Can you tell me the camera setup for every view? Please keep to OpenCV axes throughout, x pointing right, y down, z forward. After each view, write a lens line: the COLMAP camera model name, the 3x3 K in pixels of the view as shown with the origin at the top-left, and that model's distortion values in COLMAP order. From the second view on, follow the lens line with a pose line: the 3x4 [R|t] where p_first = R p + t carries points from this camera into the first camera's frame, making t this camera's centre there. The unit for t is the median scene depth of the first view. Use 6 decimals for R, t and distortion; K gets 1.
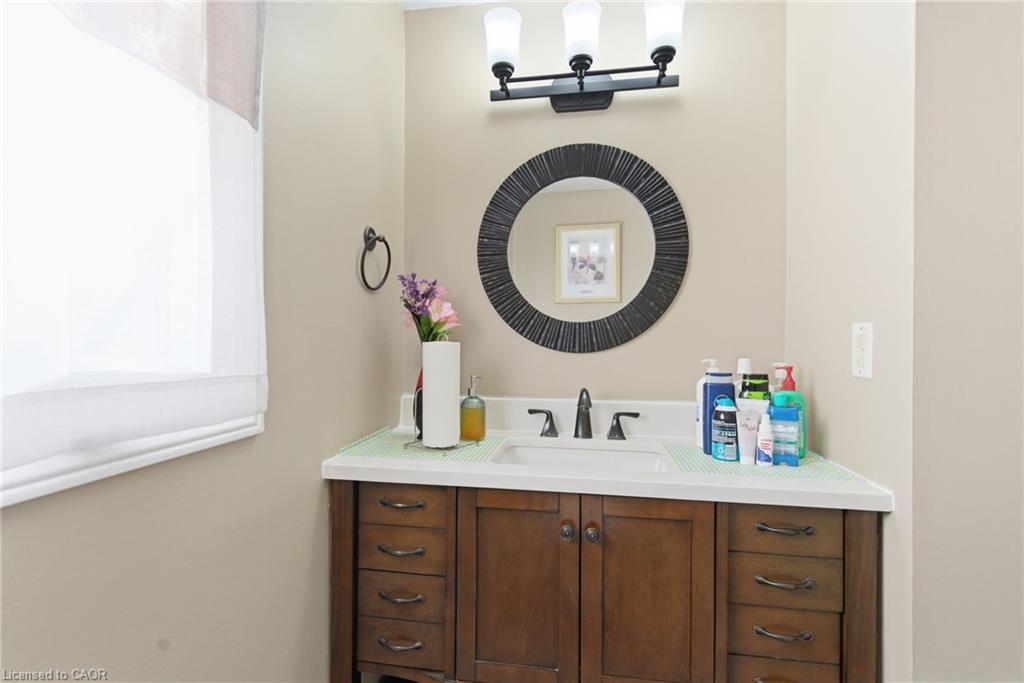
lens RADIAL K [[467.7, 0, 508.5], [0, 467.7, 346.7], [0, 0, 1]] dist [0.004354, -0.003971]
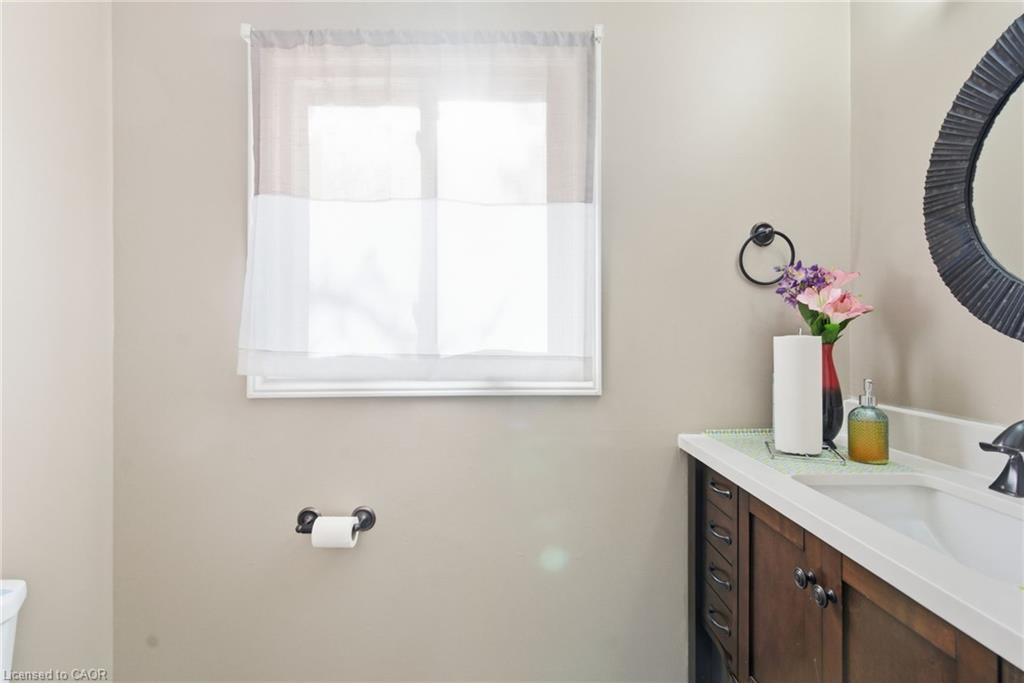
lens RADIAL K [[467.7, 0, 509.6], [0, 467.7, 337.5], [0, 0, 1]] dist [0.004354, -0.003971]
pose [[0.166202, -0.008471, -0.986055, 0.592503], [-0.014524, 0.999834, -0.011038, 0.010708], [0.985985, 0.016156, 0.166052, 0.287892]]
